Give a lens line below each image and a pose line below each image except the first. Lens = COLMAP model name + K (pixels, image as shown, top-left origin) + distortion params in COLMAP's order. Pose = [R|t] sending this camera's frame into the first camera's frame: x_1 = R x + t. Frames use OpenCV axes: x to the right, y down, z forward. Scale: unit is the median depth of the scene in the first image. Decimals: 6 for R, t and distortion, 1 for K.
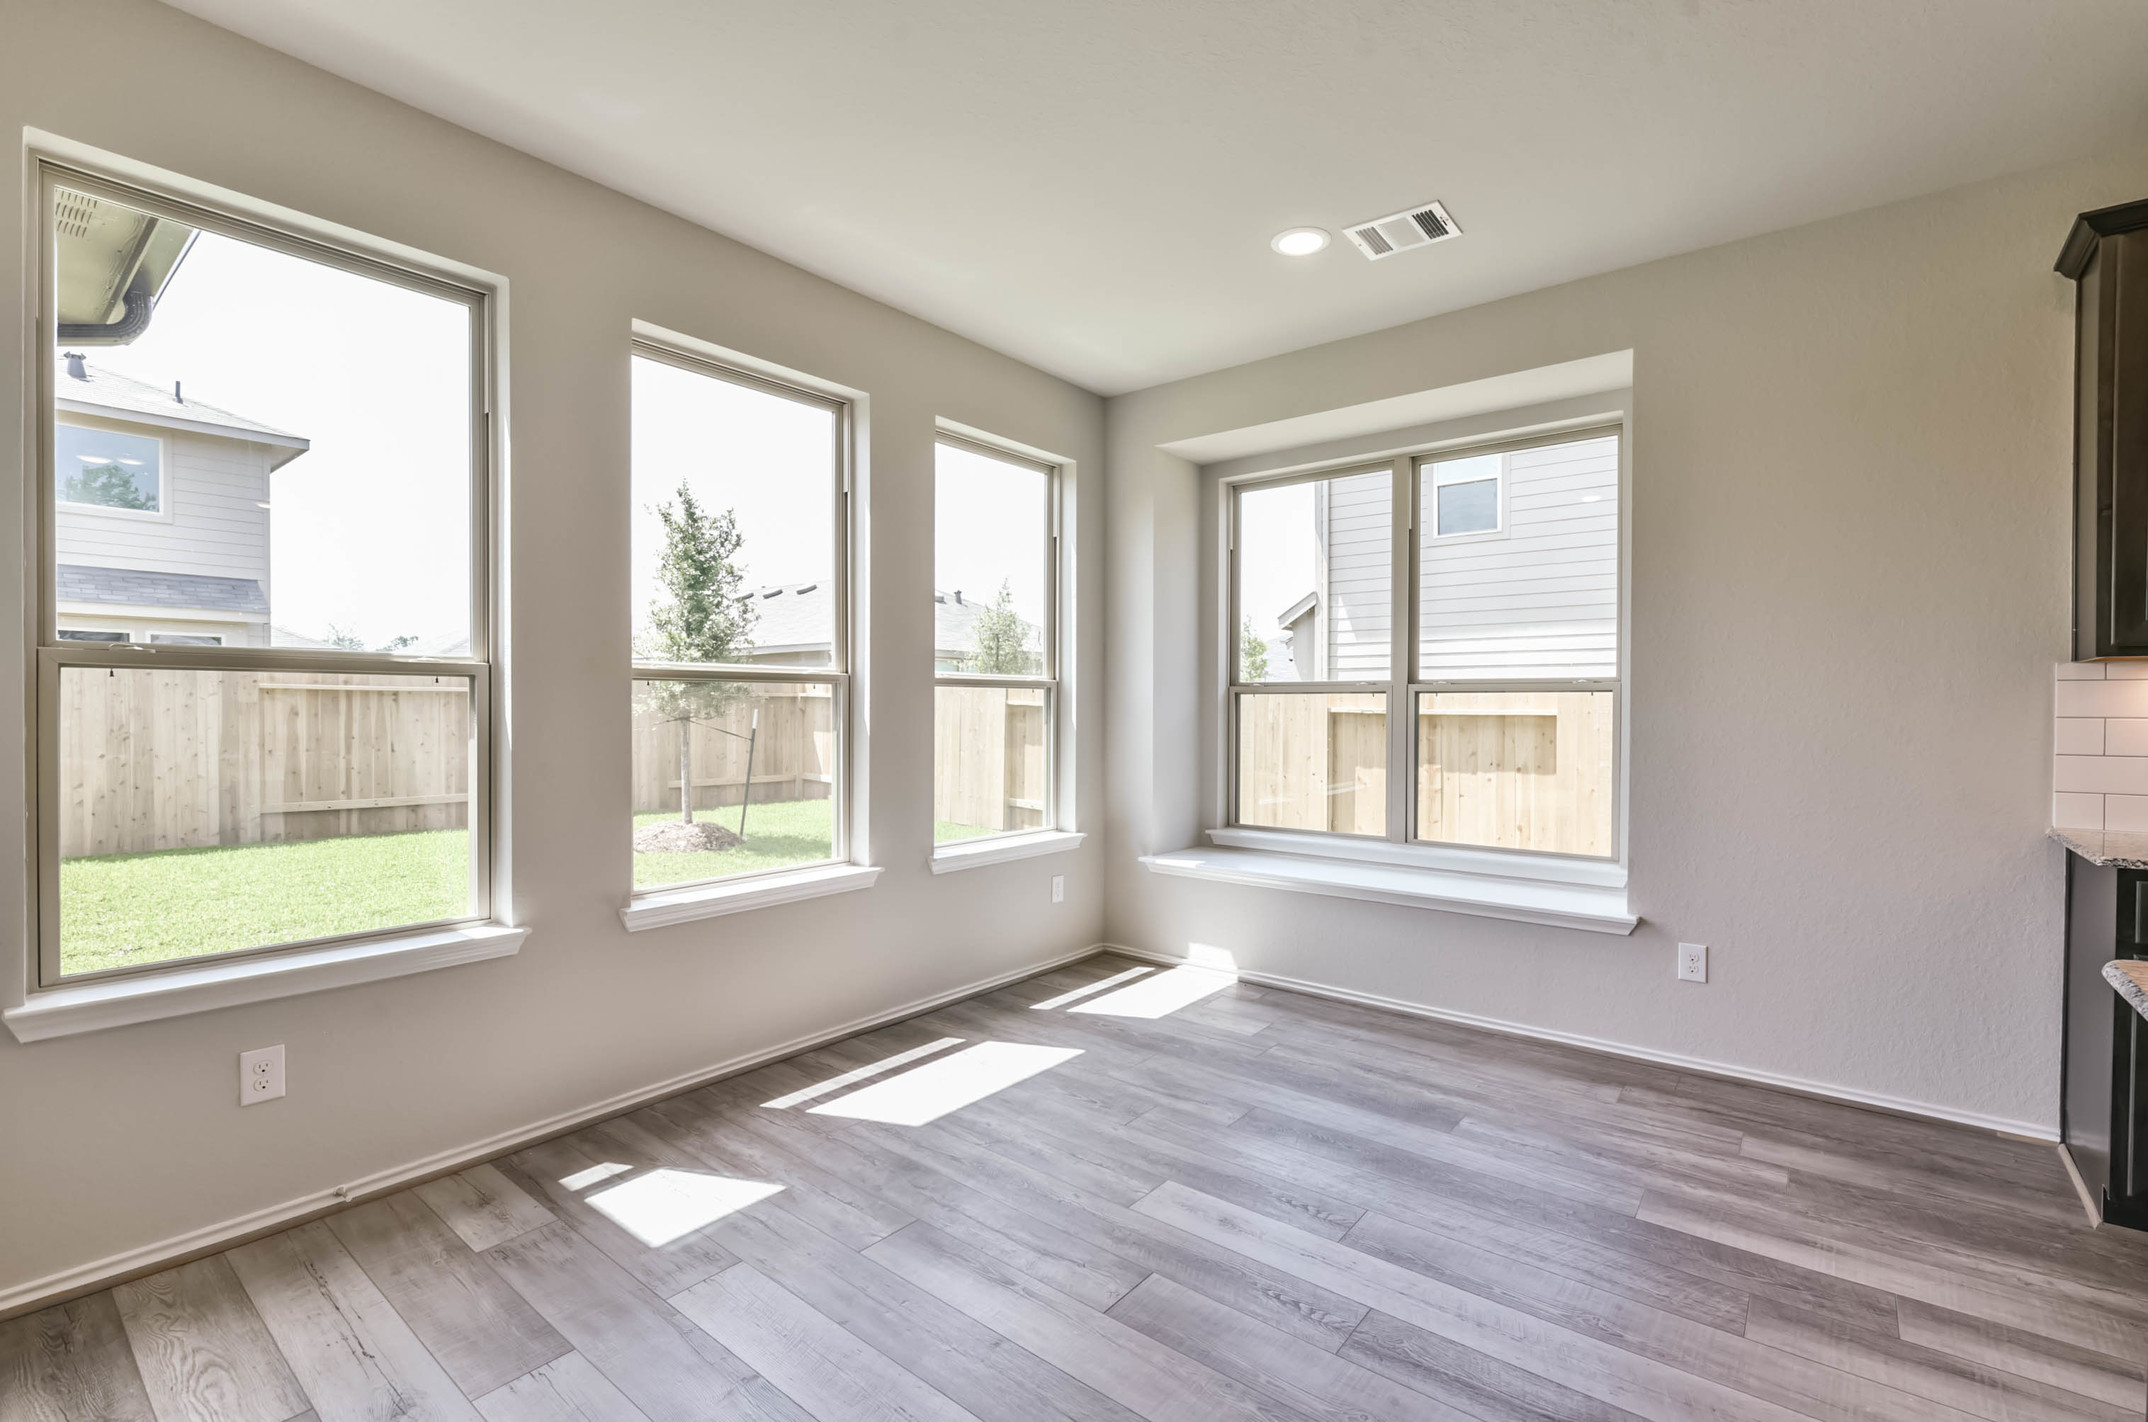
lens RADIAL K [[936.6, 0, 1096.2], [0, 936.6, 717.8], [0, 0, 1]] dist [0.008312, -0.004415]
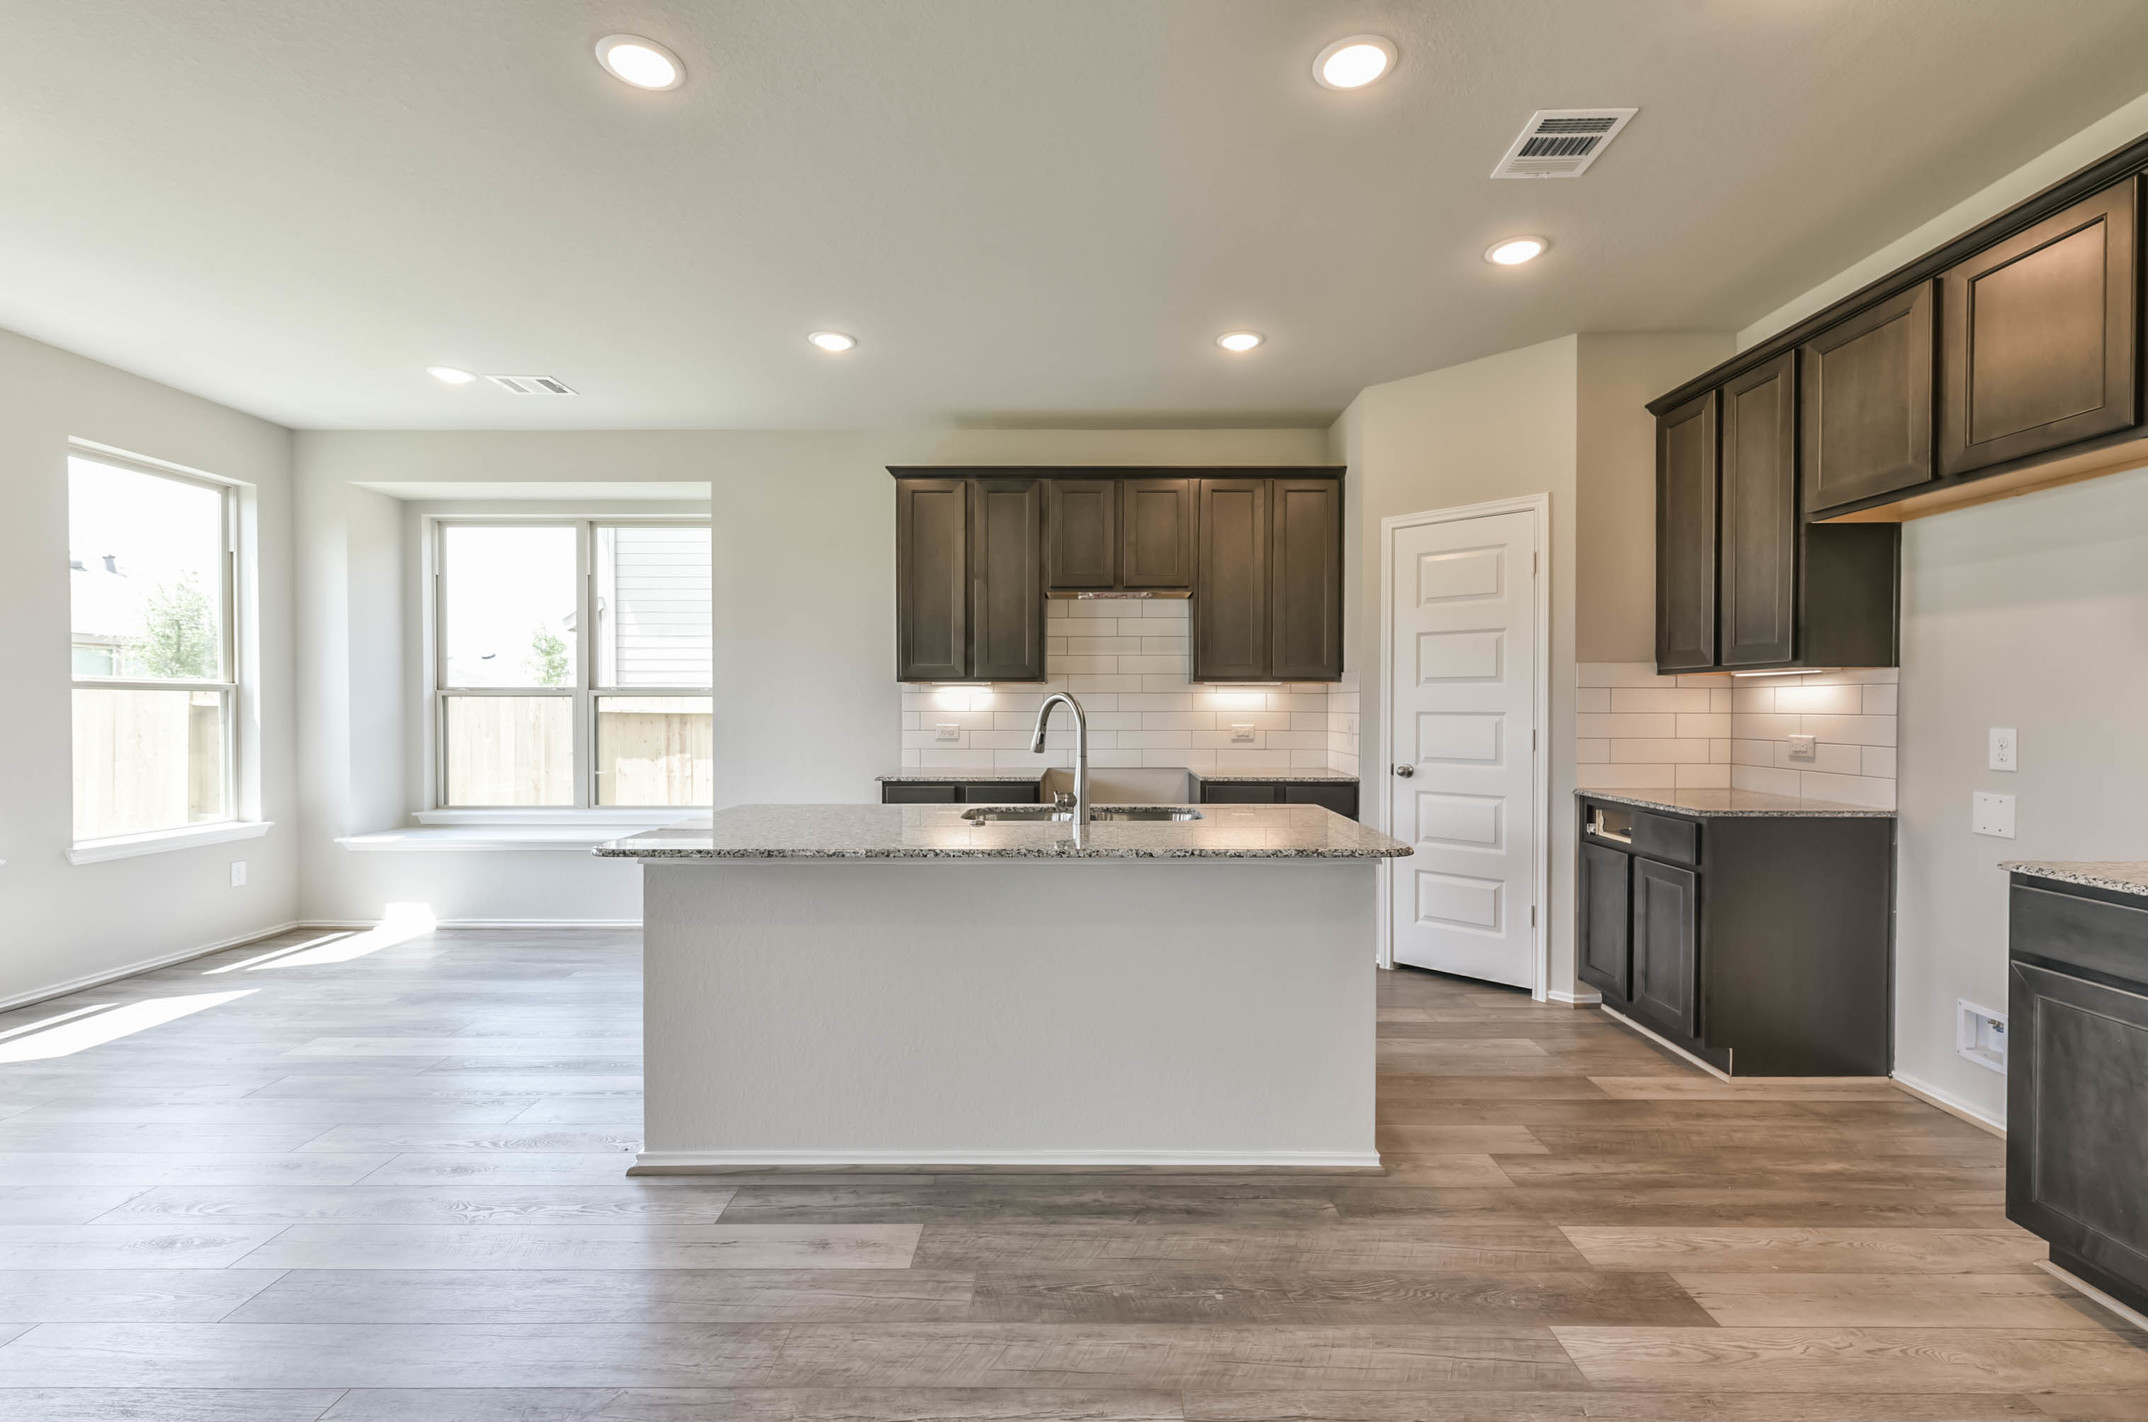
lens RADIAL K [[936.6, 0, 1084.4], [0, 936.6, 716.6], [0, 0, 1]] dist [0.008312, -0.004415]
pose [[0.792651, -0.010852, 0.609579, 0.092306], [0.010352, 0.999937, 0.004341, 0.004559], [-0.609587, 0.002870, 0.792714, -0.592211]]
